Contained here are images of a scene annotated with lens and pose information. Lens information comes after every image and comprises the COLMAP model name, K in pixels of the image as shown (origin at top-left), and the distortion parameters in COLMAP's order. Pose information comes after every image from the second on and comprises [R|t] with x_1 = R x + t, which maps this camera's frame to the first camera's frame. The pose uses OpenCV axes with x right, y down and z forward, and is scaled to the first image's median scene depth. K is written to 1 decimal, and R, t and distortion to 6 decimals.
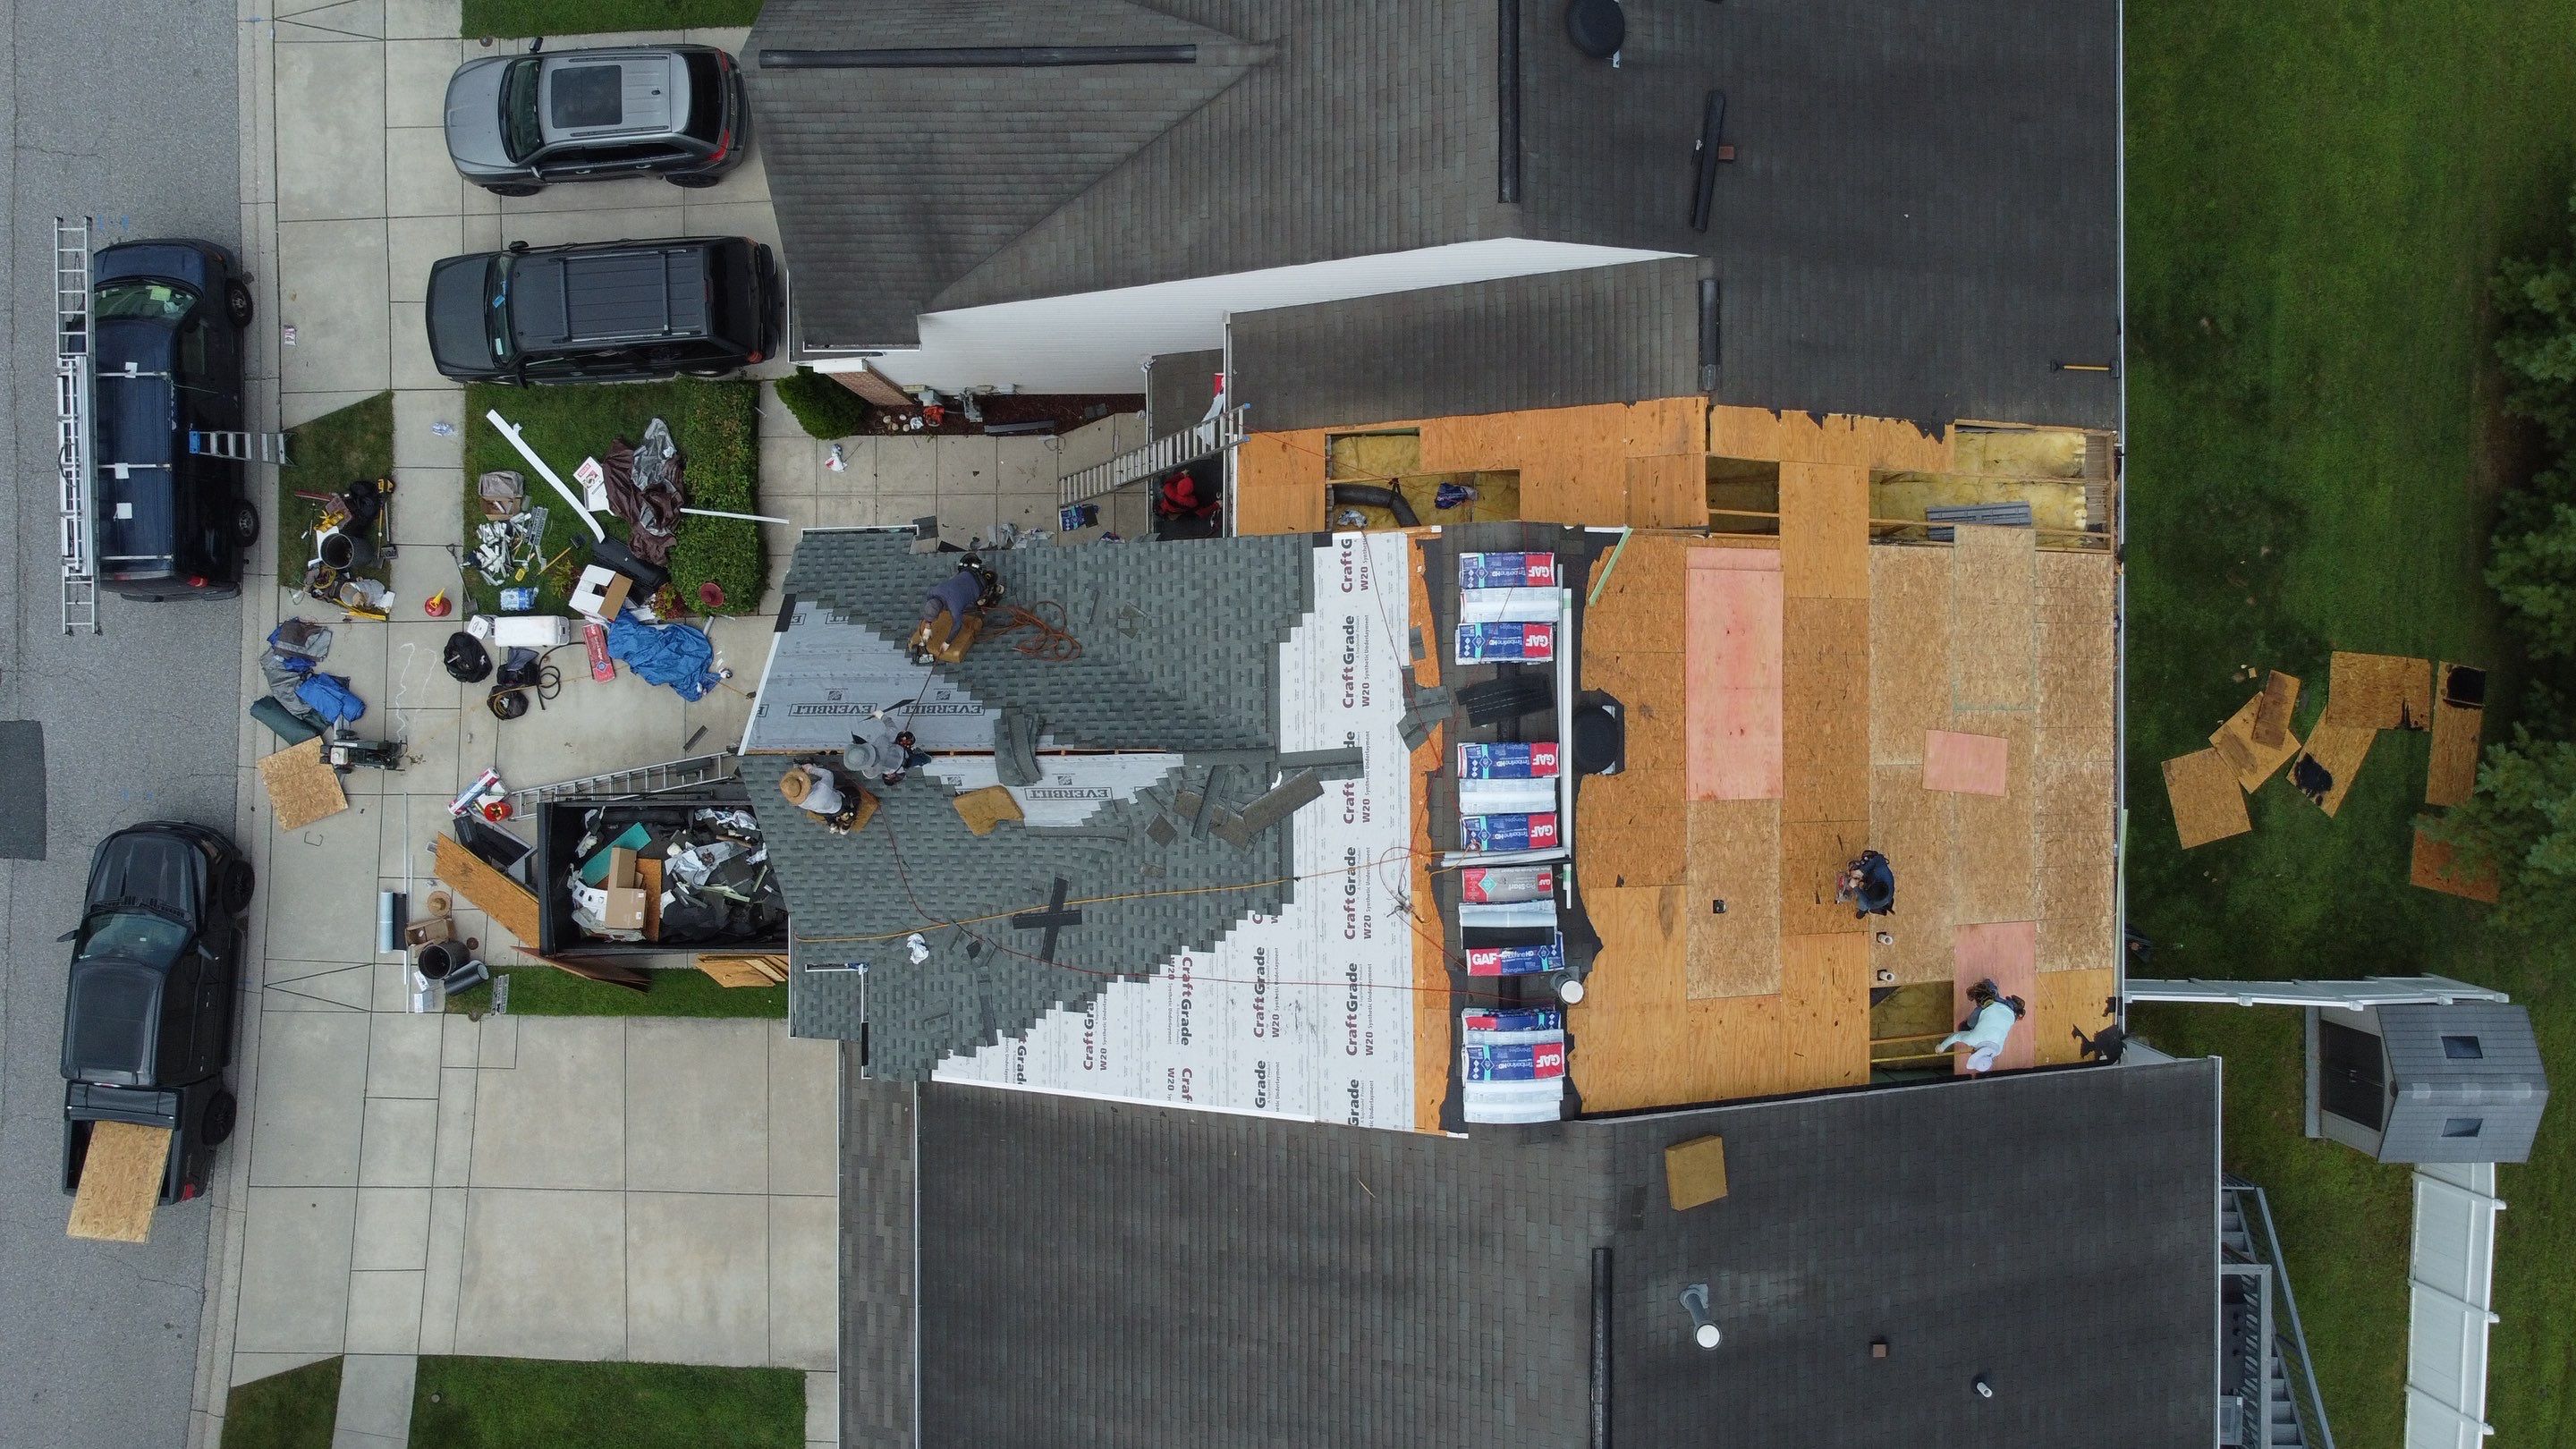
lens RADIAL K [[1956.5, 0, 1290.2], [0, 1956.5, 709.3], [0, 0, 1]] dist [-0.006918, 0.005108]
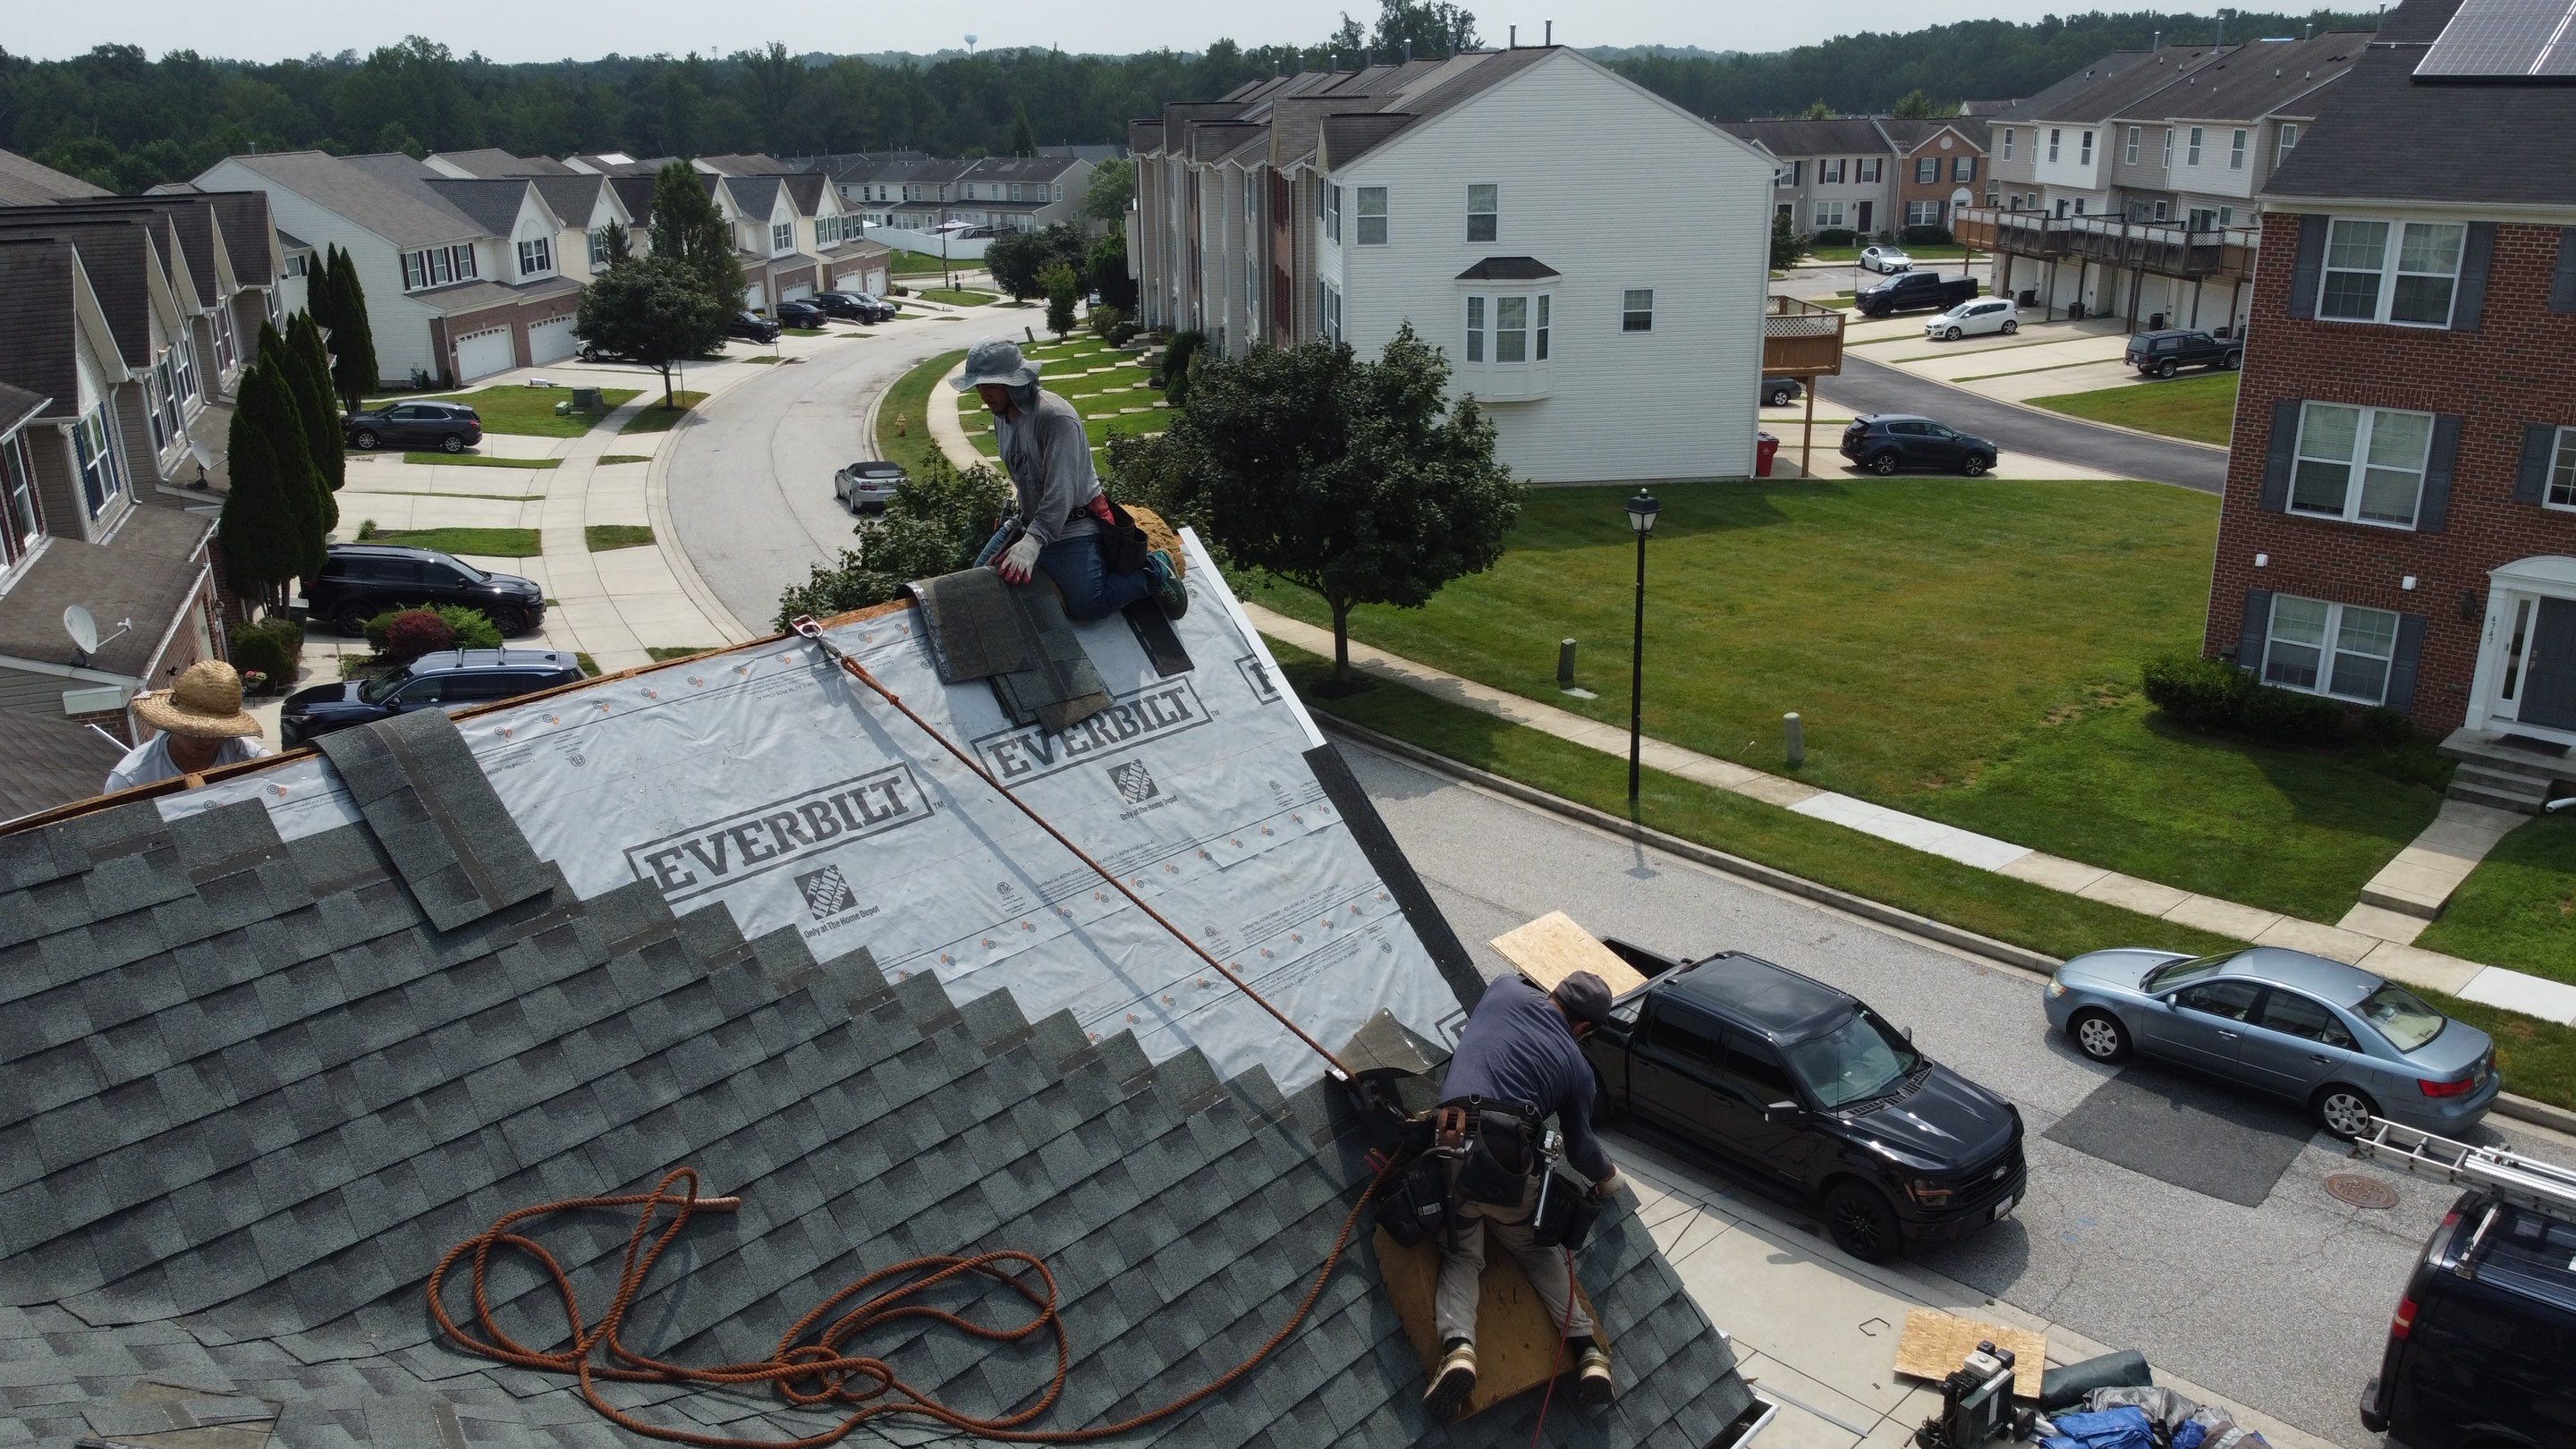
lens RADIAL K [[1956.5, 0, 1278.5], [0, 1956.5, 716.7], [0, 0, 1]] dist [-0.006918, 0.005108]
pose [[-0.694943, 0.269140, -0.666797, -0.048232], [-0.718112, -0.212036, 0.662839, -0.214278], [0.037011, 0.939470, 0.340626, 0.862246]]
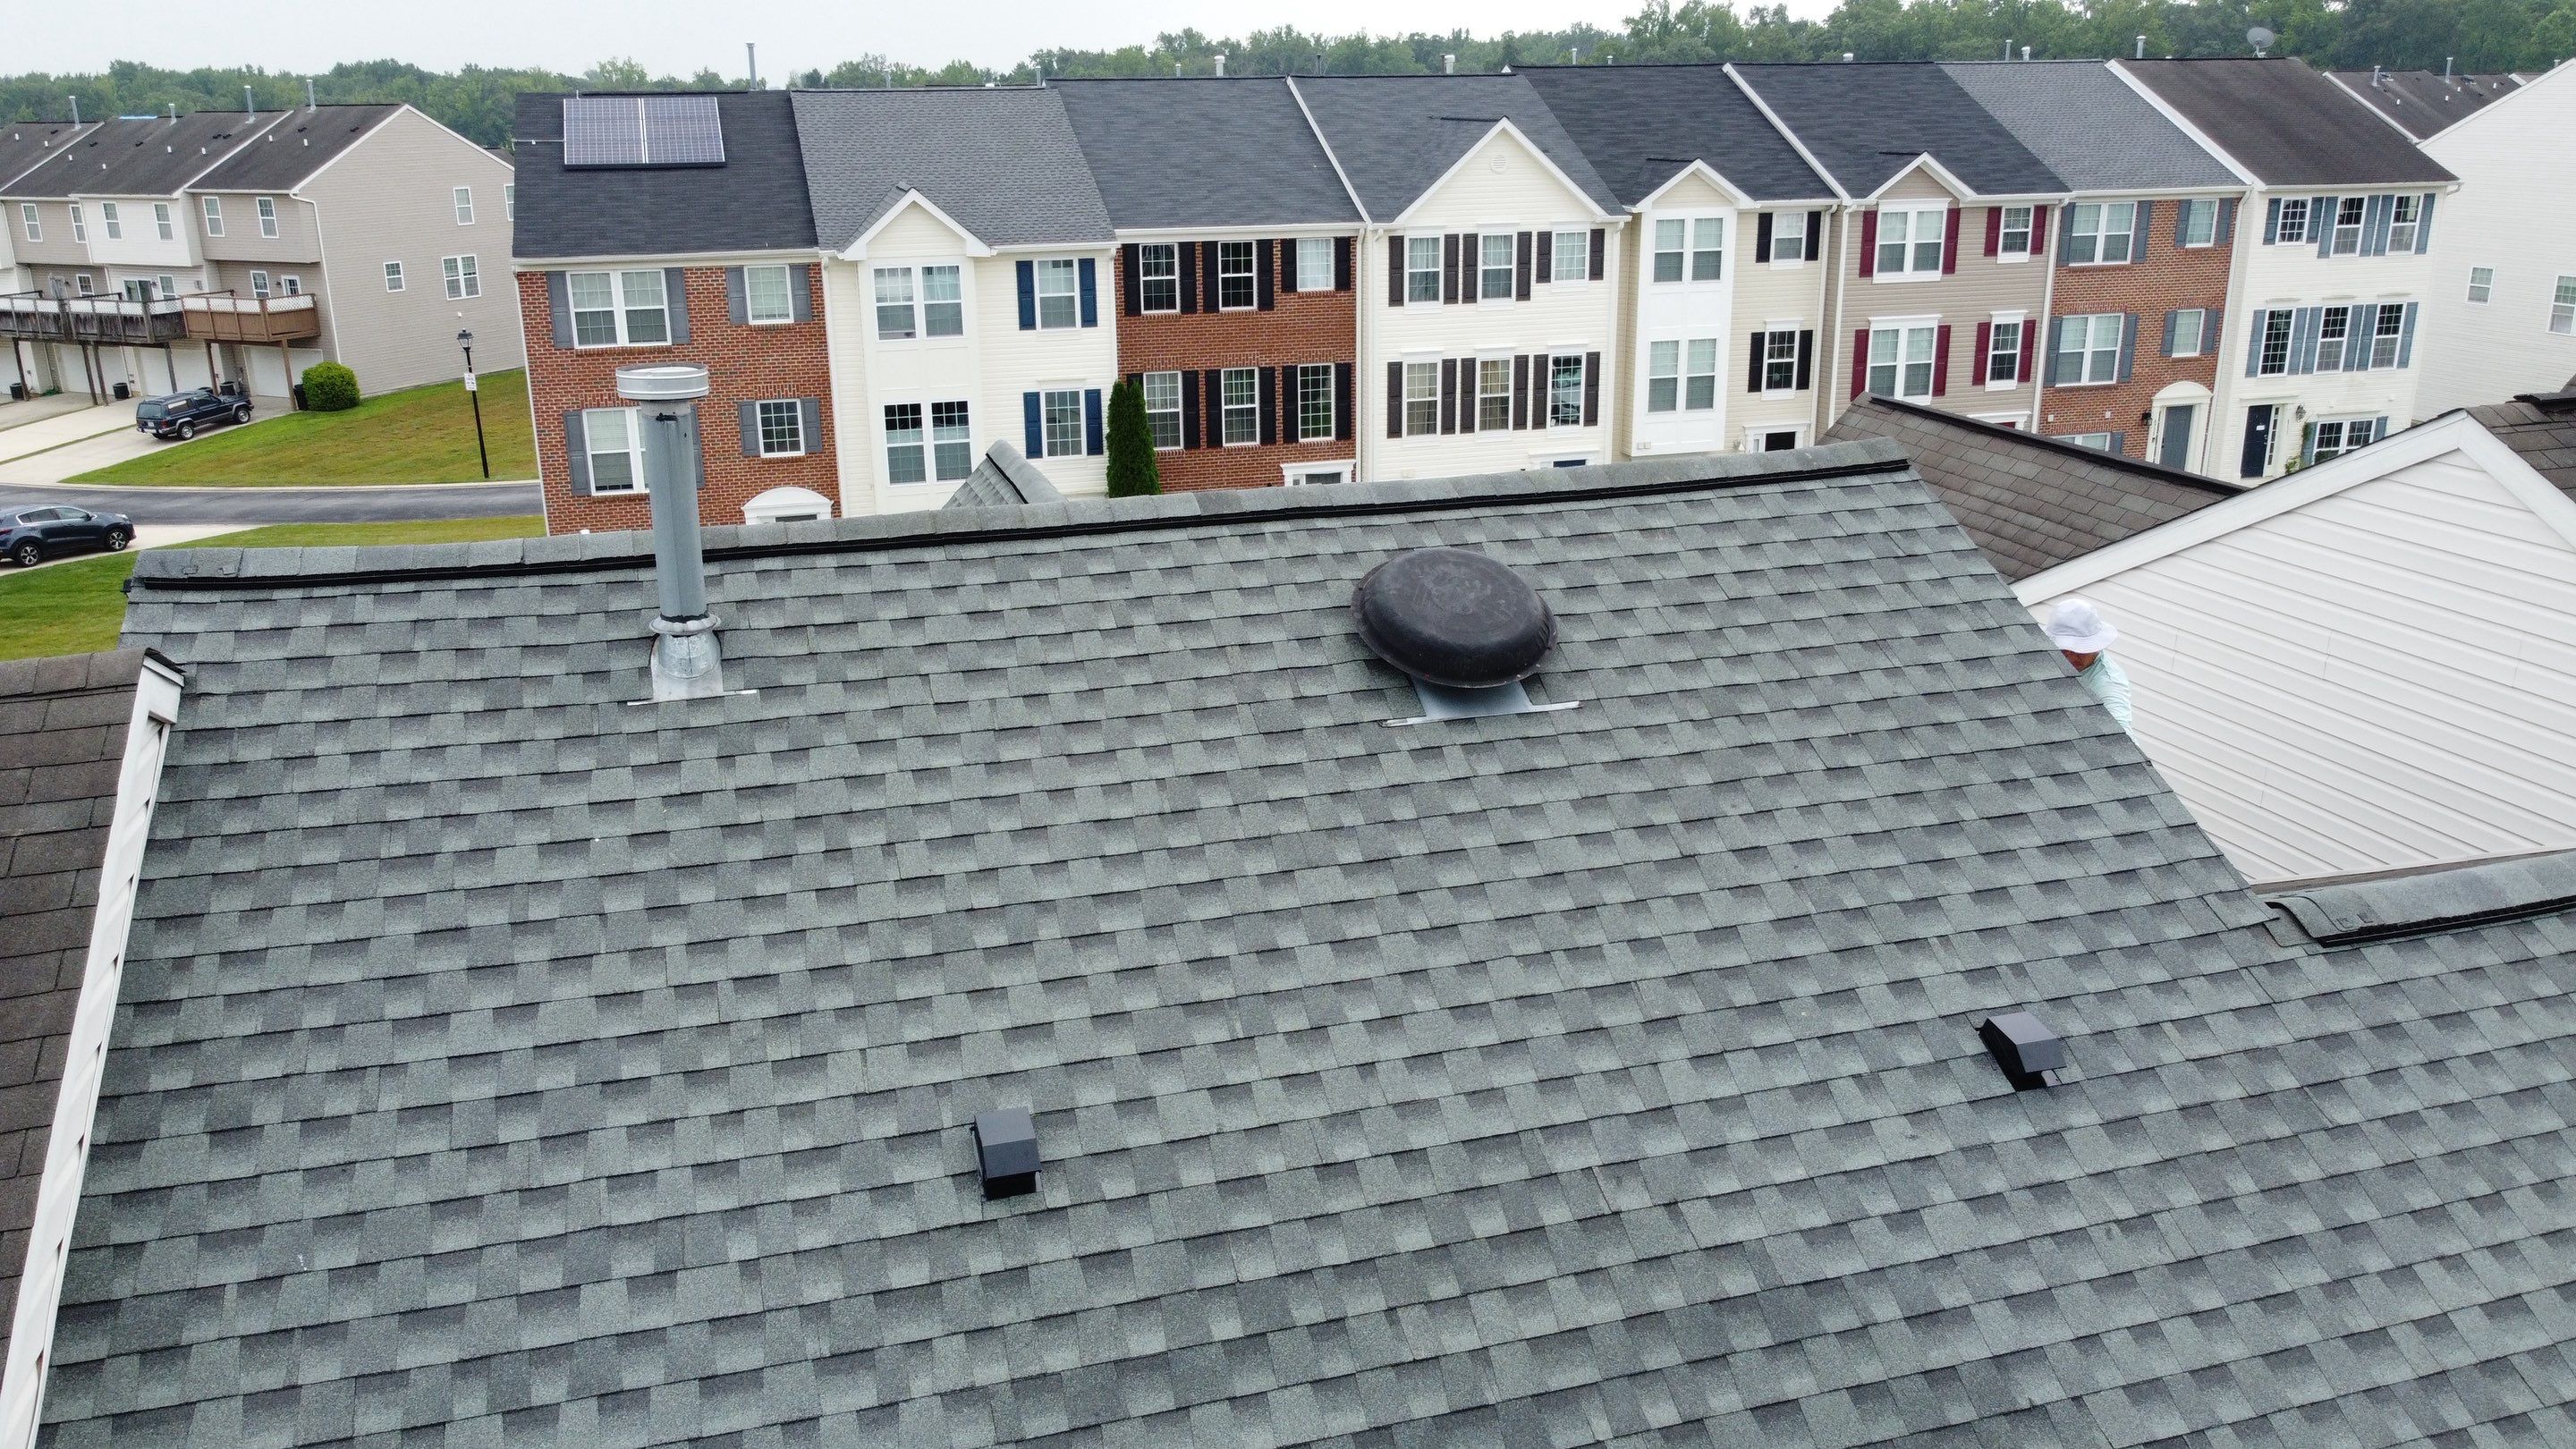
lens RADIAL K [[1956.5, 0, 1284.9], [0, 1956.5, 727.8], [0, 0, 1]] dist [-0.006918, 0.005108]
pose [[0.284434, 0.326750, -0.901294, 0.396479], [-0.958694, 0.098669, -0.266777, 0.117441], [0.001760, 0.939946, 0.341319, 0.806492]]
